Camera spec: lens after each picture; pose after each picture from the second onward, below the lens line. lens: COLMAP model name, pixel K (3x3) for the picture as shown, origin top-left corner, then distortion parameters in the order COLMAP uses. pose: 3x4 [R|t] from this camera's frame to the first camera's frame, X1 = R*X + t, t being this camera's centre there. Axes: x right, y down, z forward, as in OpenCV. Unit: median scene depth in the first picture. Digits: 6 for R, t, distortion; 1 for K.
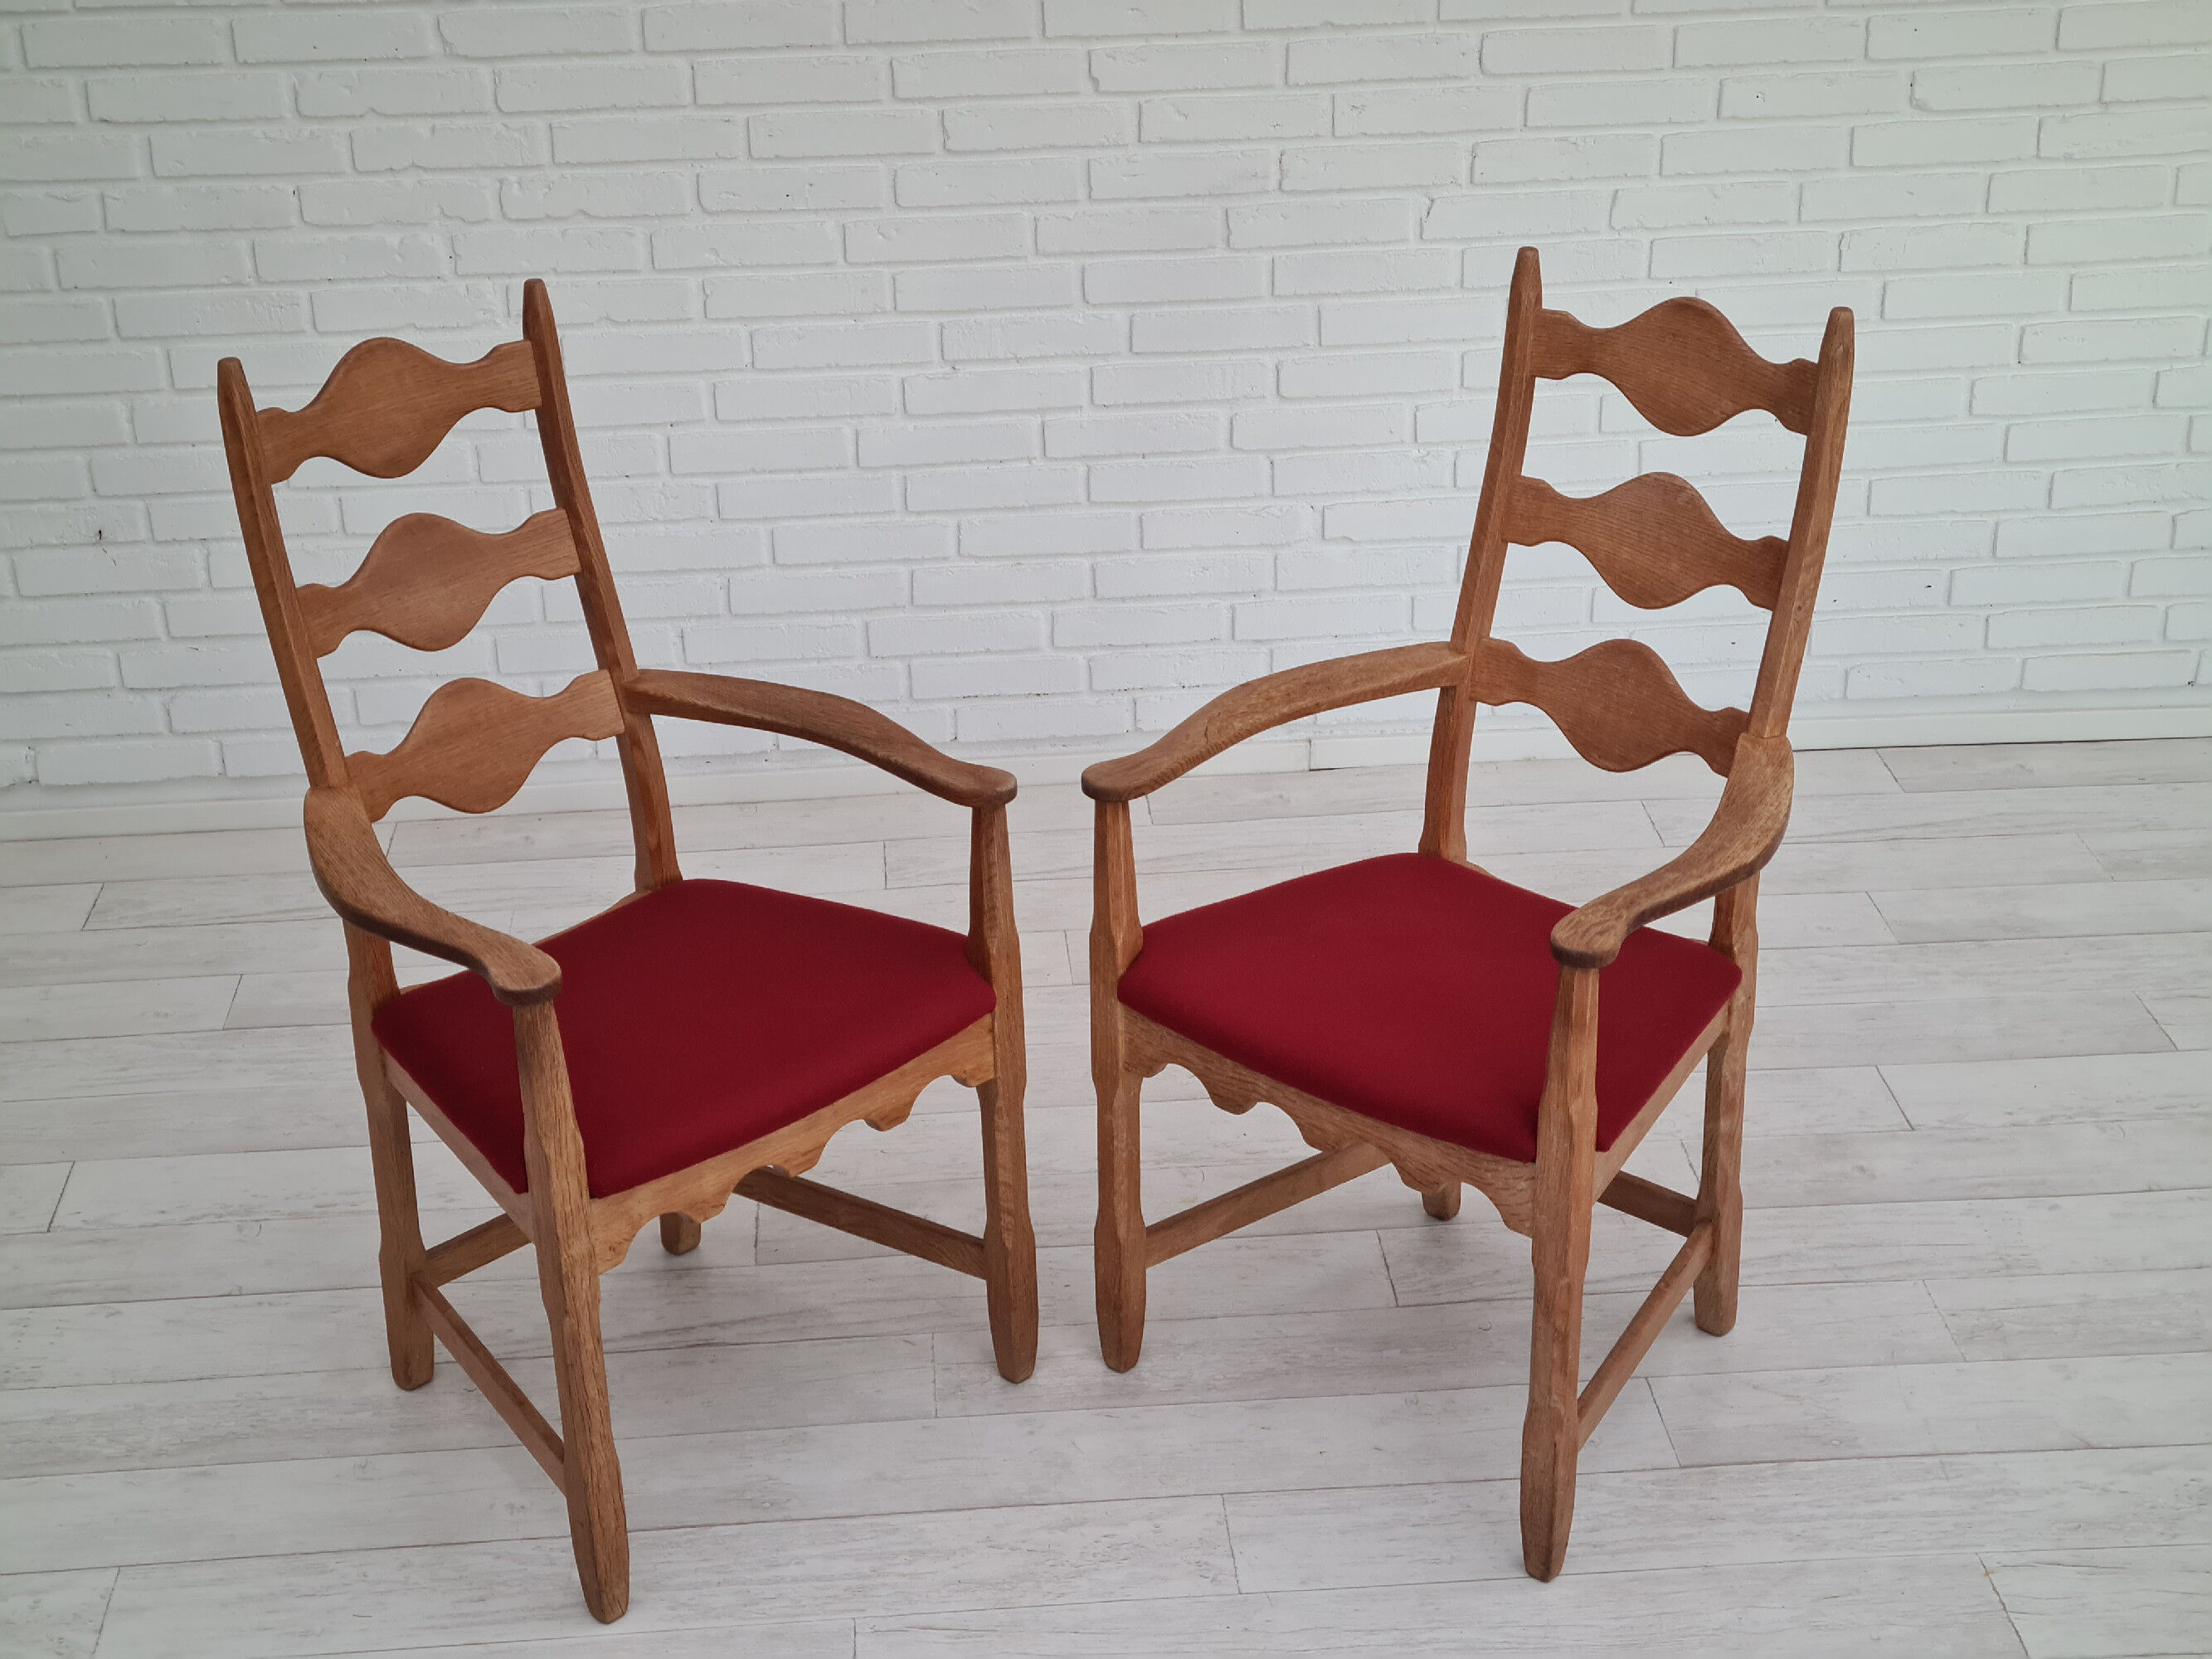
lens RADIAL K [[3360.7, 0, 1093.8], [0, 3360.7, 850.3], [0, 0, 1]] dist [0.068793, 0.000000]
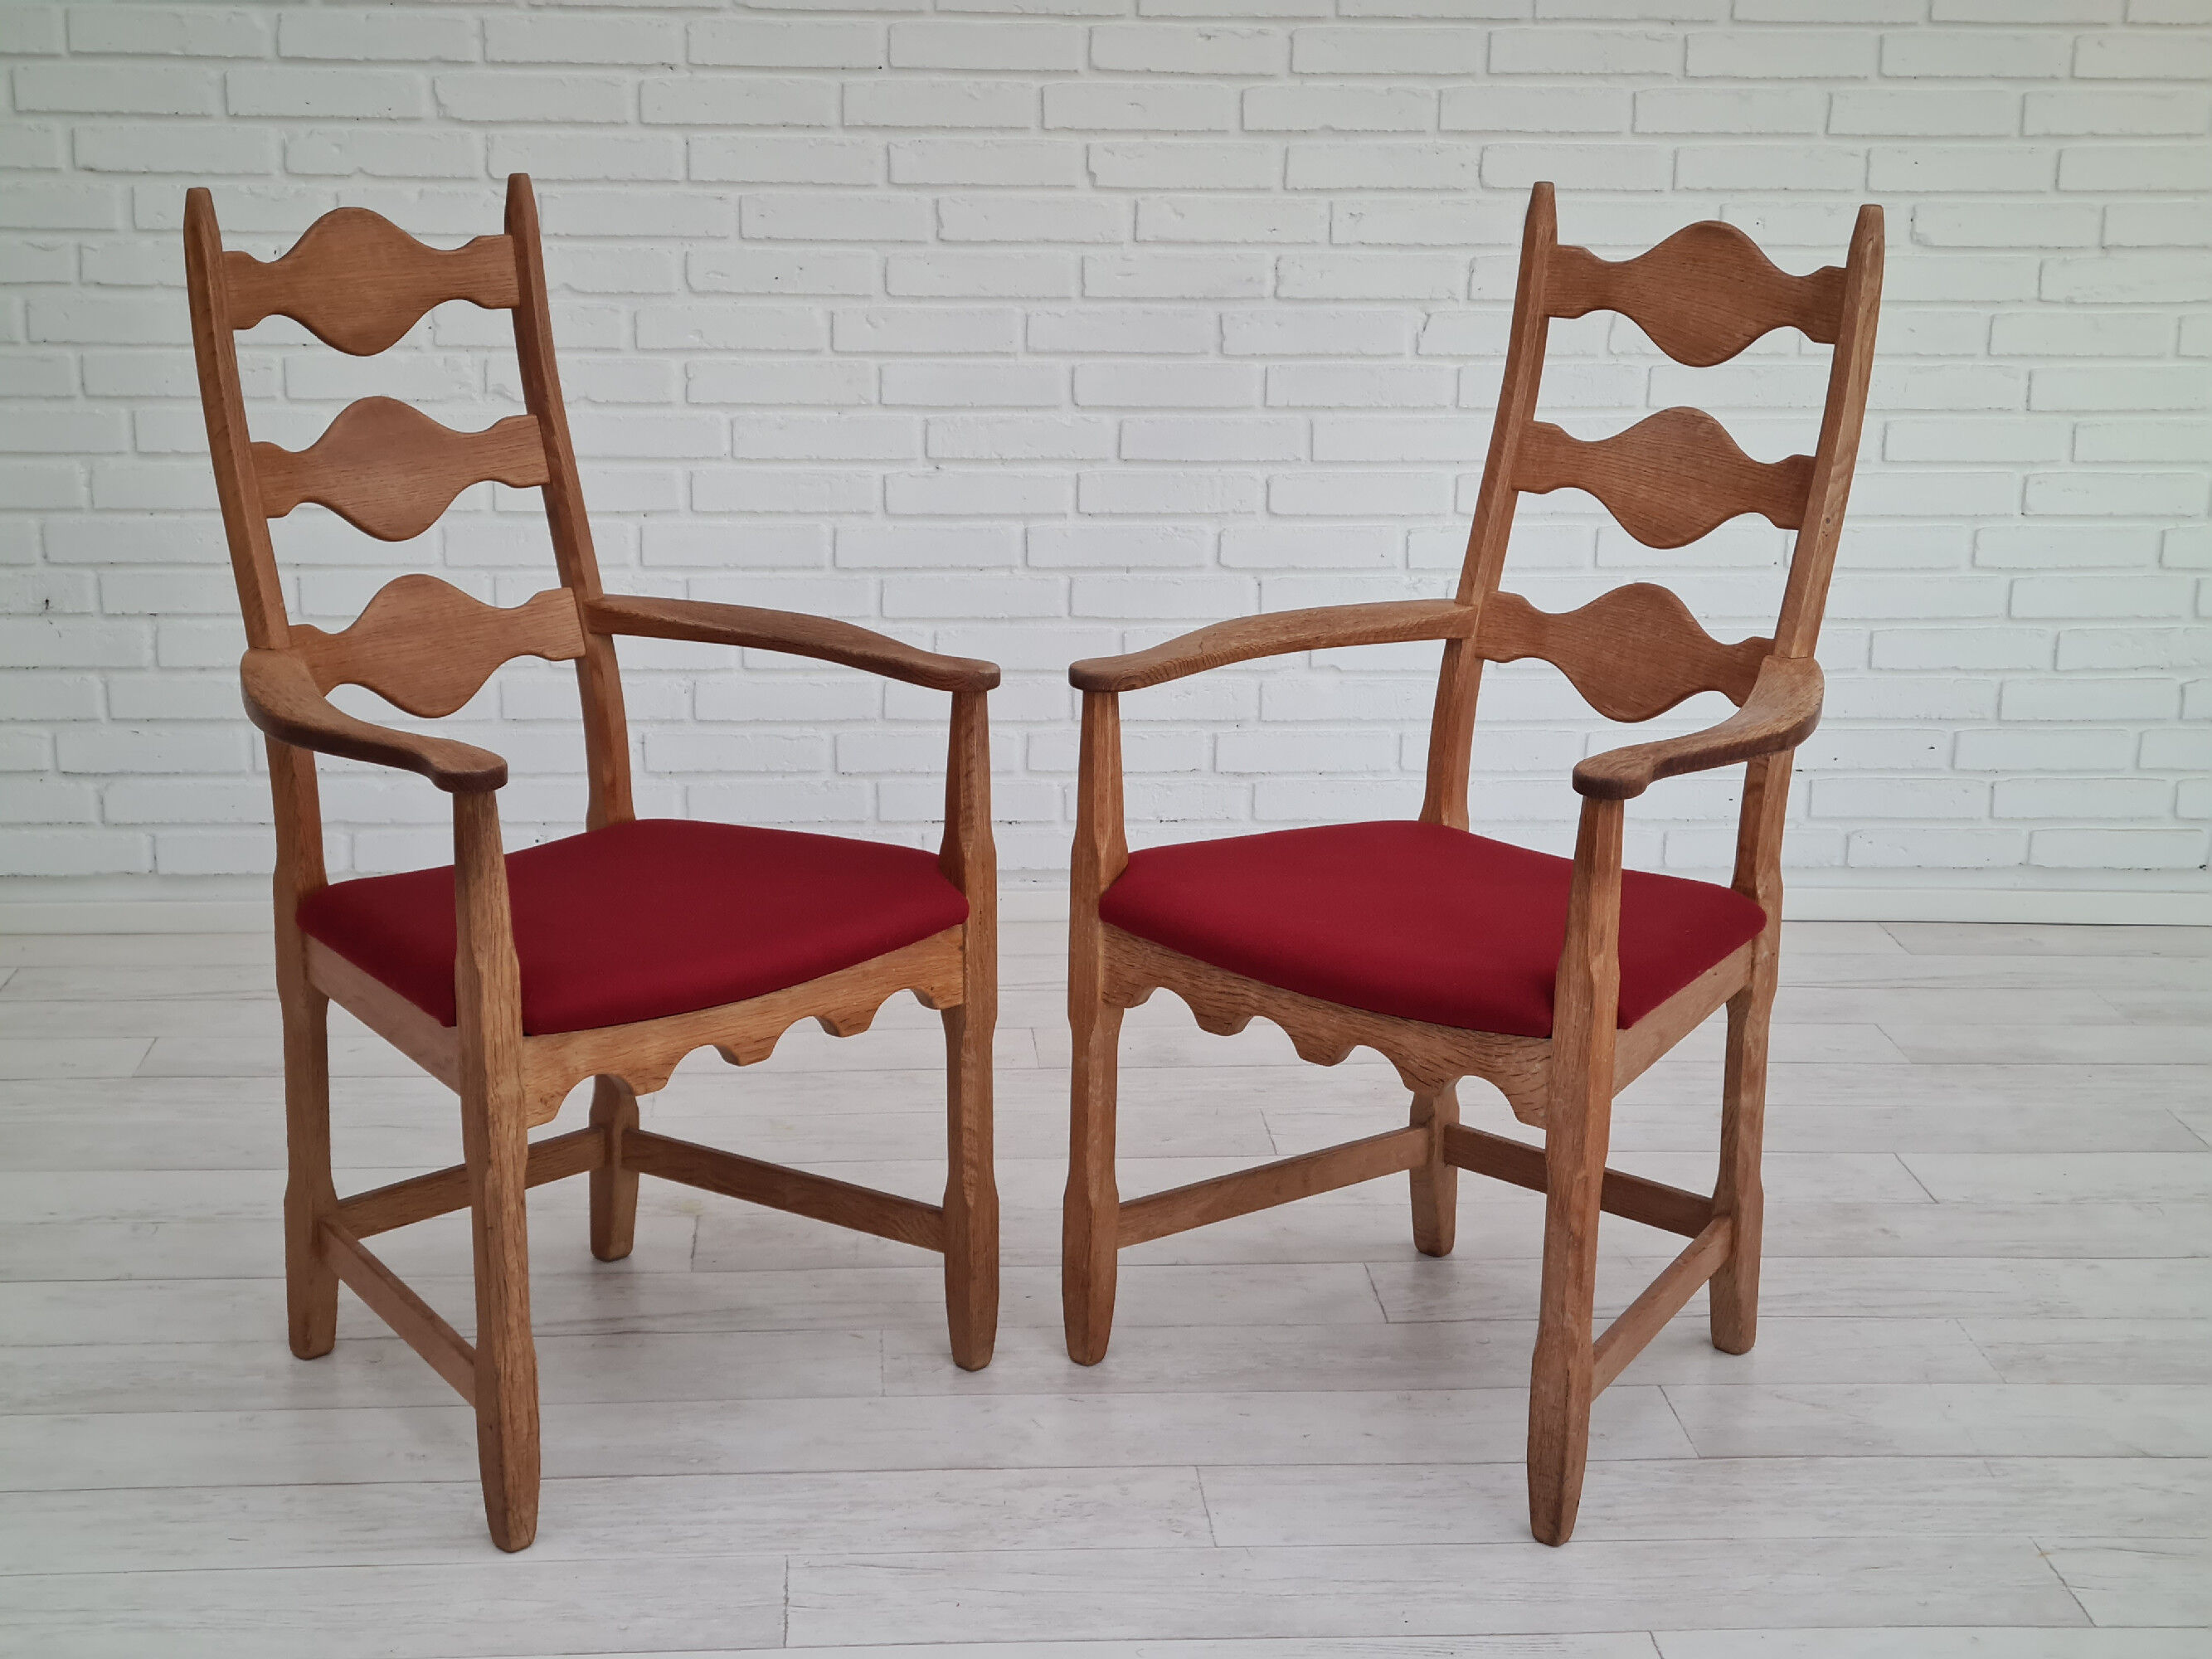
lens RADIAL K [[3360.7, 0, 1073.8], [0, 3360.7, 866.2], [0, 0, 1]] dist [0.068793, 0.000000]
pose [[0.999370, 0.034638, 0.007715, -0.005635], [-0.032748, 0.983926, -0.175549, 0.144047], [-0.013672, 0.175185, 0.984441, 0.058961]]
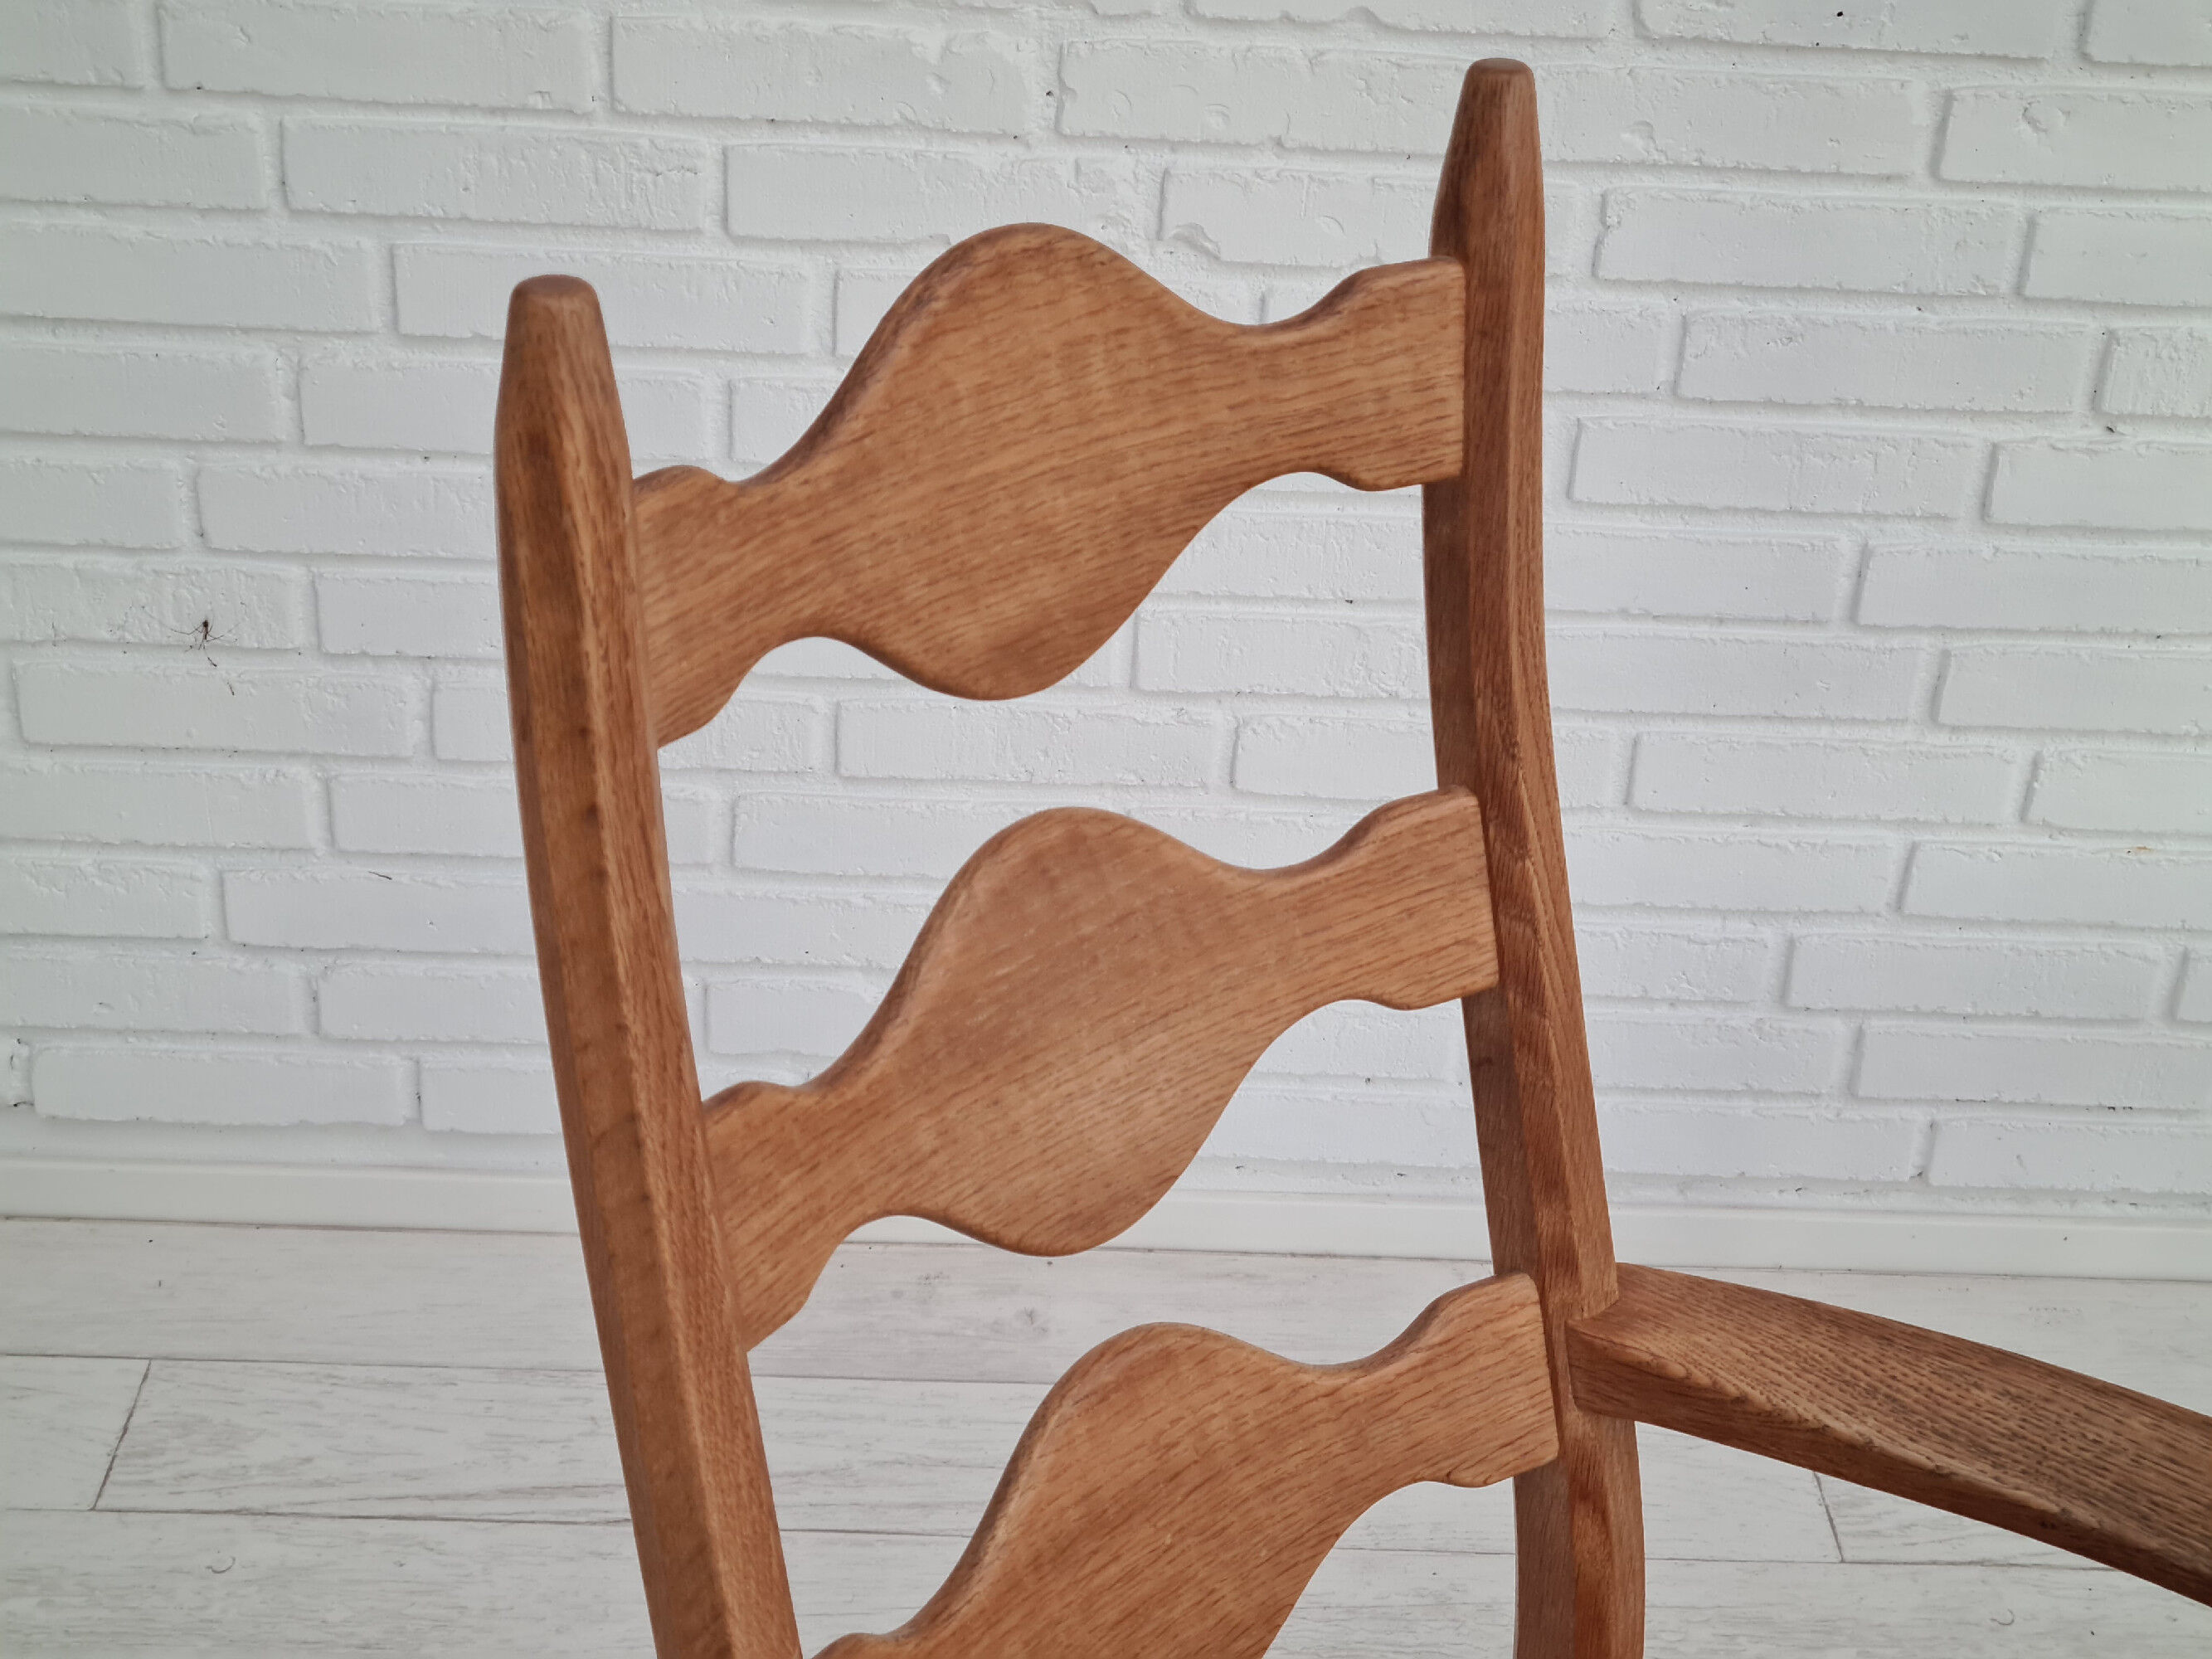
lens RADIAL K [[3360.7, 0, 1085.1], [0, 3360.7, 840.7], [0, 0, 1]] dist [0.068793, 0.000000]
pose [[0.995687, 0.092187, -0.010455, -0.171933], [-0.091612, 0.994721, 0.046235, -0.099464], [0.014662, -0.045078, 0.998876, 0.557061]]
